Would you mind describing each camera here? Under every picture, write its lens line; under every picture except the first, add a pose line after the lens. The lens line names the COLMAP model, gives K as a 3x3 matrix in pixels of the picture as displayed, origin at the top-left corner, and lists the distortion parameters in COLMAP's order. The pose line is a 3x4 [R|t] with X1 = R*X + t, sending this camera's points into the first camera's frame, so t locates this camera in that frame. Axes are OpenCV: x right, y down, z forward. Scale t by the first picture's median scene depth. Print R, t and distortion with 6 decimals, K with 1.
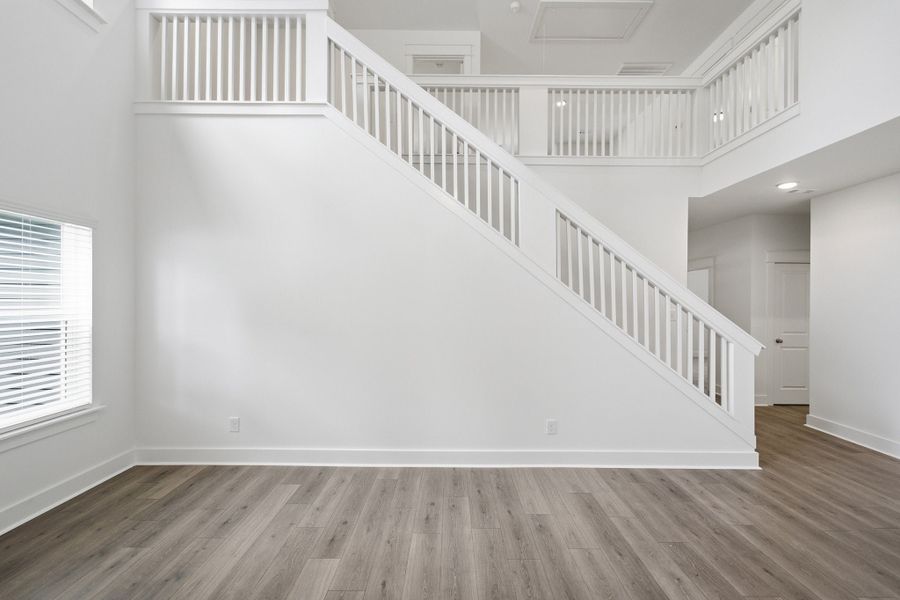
lens RADIAL K [[378.3, 0, 452.7], [0, 378.3, 304.0], [0, 0, 1]] dist [-0.013992, 0.004950]
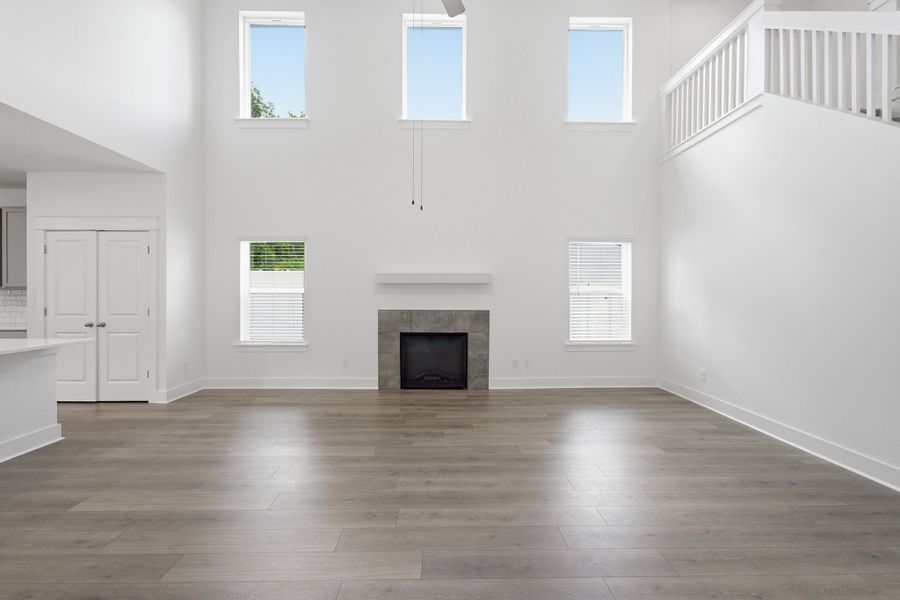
lens RADIAL K [[378.3, 0, 448.0], [0, 378.3, 298.6], [0, 0, 1]] dist [-0.013992, 0.004950]
pose [[0.015448, 0.006957, -0.999856, 0.699379], [-0.005187, 0.999963, 0.006878, 0.046156], [0.999867, 0.005080, 0.015484, 0.084655]]
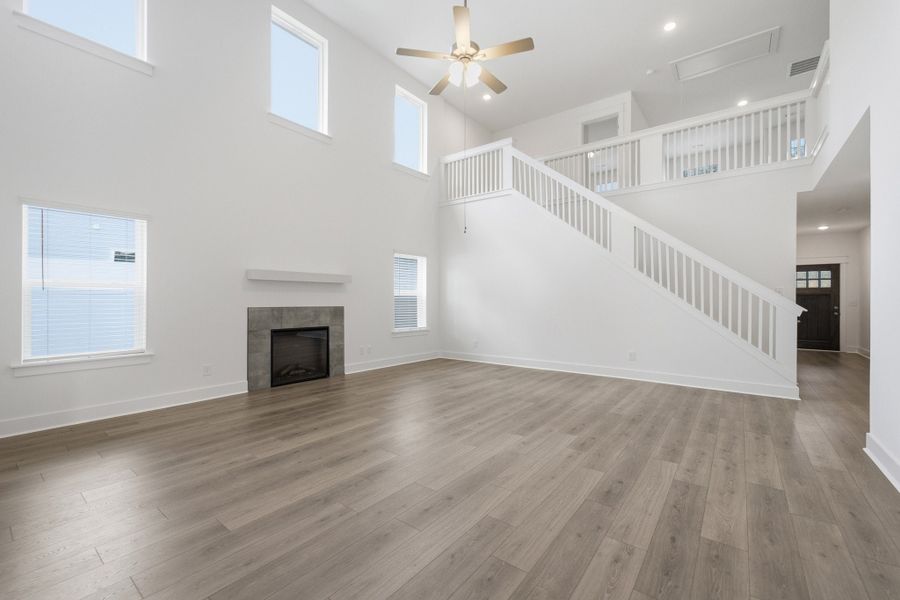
lens RADIAL K [[378.3, 0, 446.0], [0, 378.3, 300.8], [0, 0, 1]] dist [-0.013992, 0.004950]
pose [[0.784937, -0.003655, -0.619564, 0.632951], [0.000036, 0.999983, -0.005854, 0.088030], [0.619575, 0.004573, 0.784924, -0.807687]]
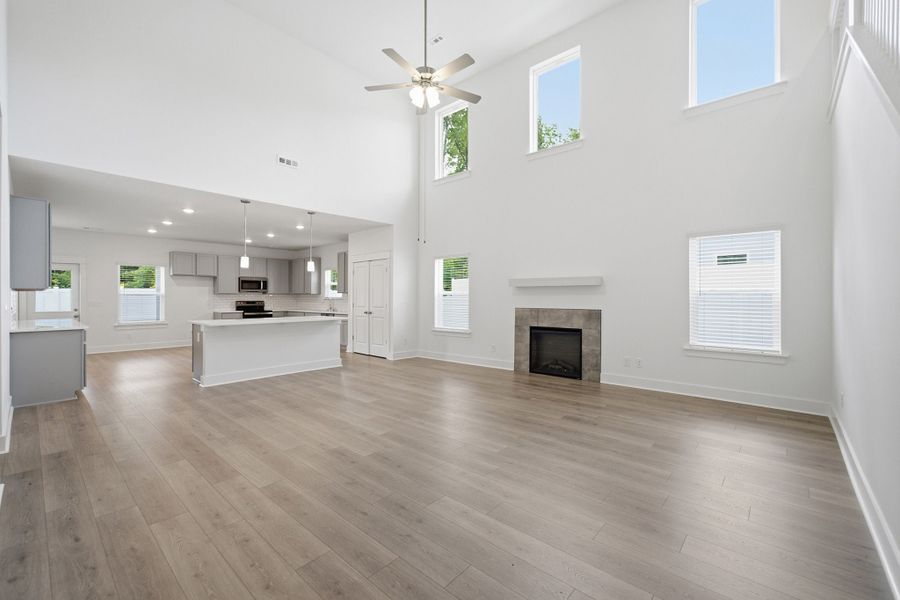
lens RADIAL K [[378.3, 0, 453.6], [0, 378.3, 301.8], [0, 0, 1]] dist [-0.013992, 0.004950]
pose [[-0.667550, 0.002029, -0.744563, 0.812640], [-0.006806, 0.999938, 0.008826, 0.058931], [0.744534, 0.010959, -0.667494, 0.871312]]
